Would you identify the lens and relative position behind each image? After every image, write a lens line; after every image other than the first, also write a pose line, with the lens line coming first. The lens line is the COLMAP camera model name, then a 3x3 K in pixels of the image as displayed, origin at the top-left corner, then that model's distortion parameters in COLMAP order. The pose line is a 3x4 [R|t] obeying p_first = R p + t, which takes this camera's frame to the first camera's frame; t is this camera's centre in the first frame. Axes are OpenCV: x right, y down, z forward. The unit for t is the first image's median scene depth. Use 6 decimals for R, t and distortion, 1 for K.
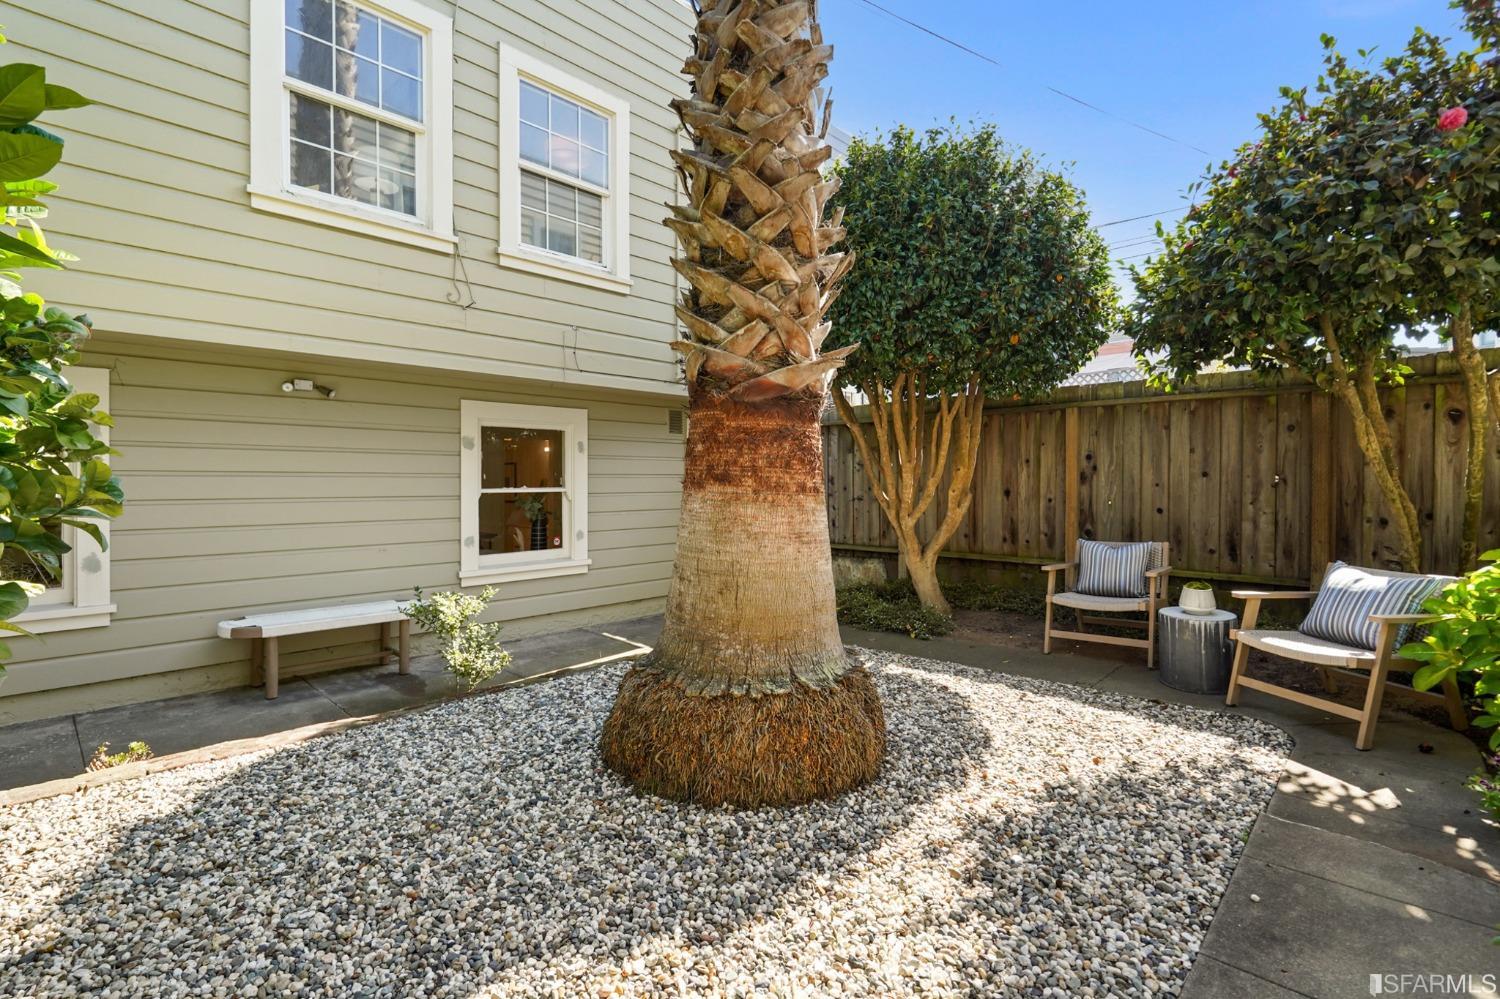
lens RADIAL K [[709.9, 0, 750.1], [0, 709.9, 497.8], [0, 0, 1]] dist [-0.002311, 0.002052]
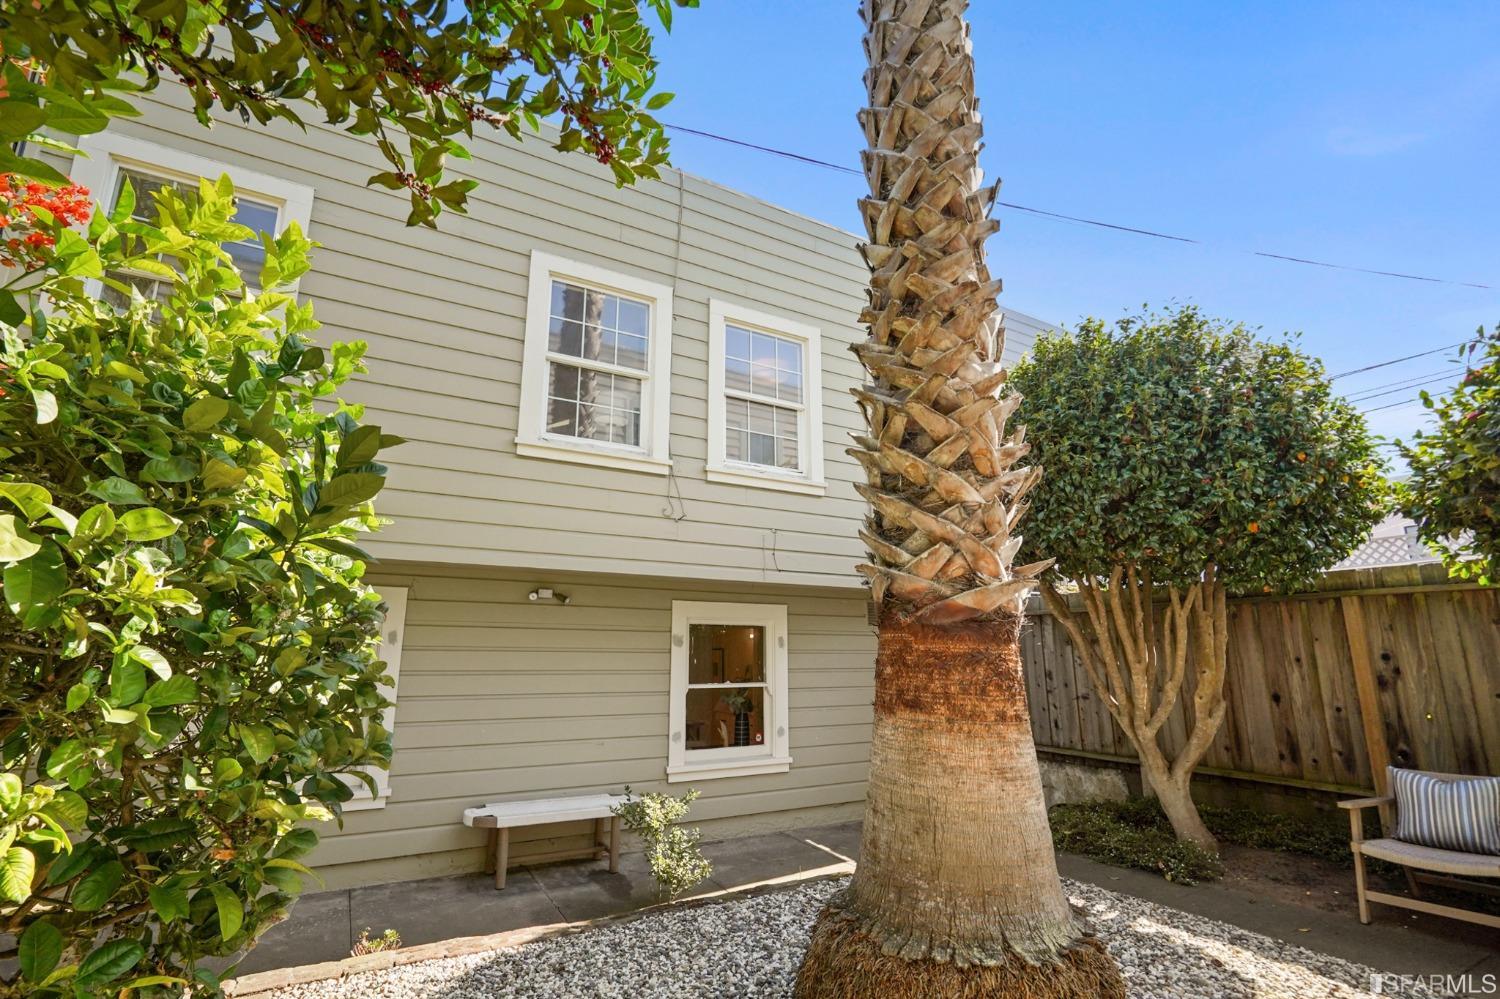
lens RADIAL K [[709.9, 0, 739.5], [0, 709.9, 514.0], [0, 0, 1]] dist [-0.002311, 0.002052]
pose [[0.955334, -0.060884, -0.289188, 0.017627], [-0.005007, 0.975073, -0.221826, -0.038004], [0.295486, 0.213366, 0.931216, -0.012678]]
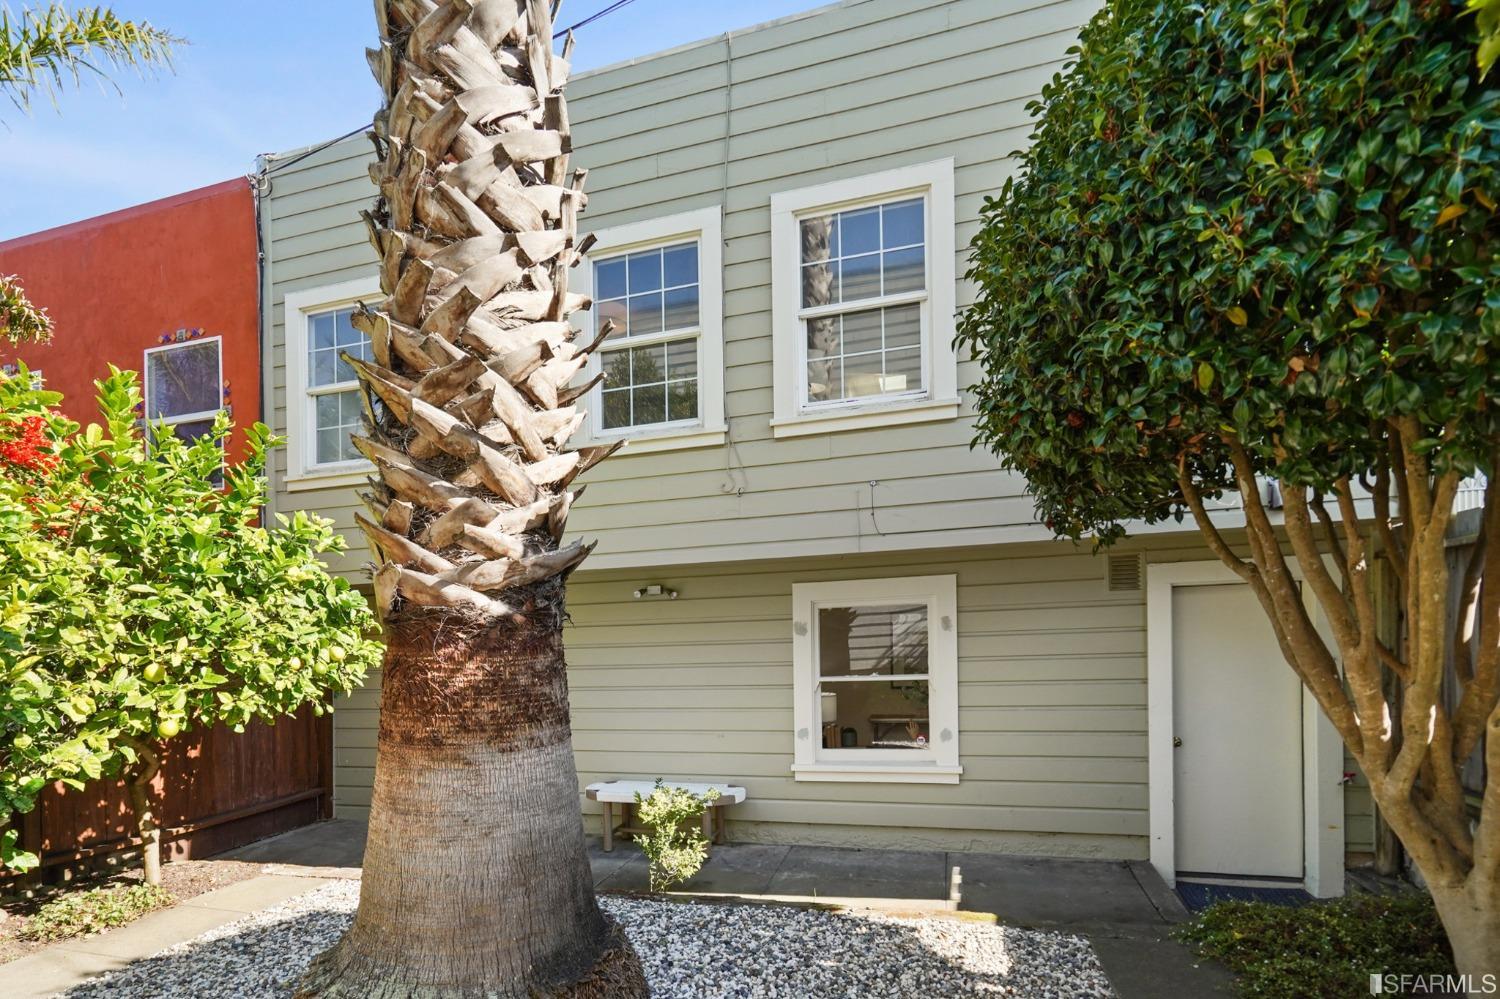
lens RADIAL K [[727.7, 0, 622.7], [0, 727.7, 661.6], [0, 0, 1]] dist [0.000625, 0.000254]
pose [[0.454005, -0.002129, -0.890997, 0.502635], [0.010579, 0.999940, 0.003001, -0.055535], [0.890936, -0.010789, 0.454000, 0.499313]]
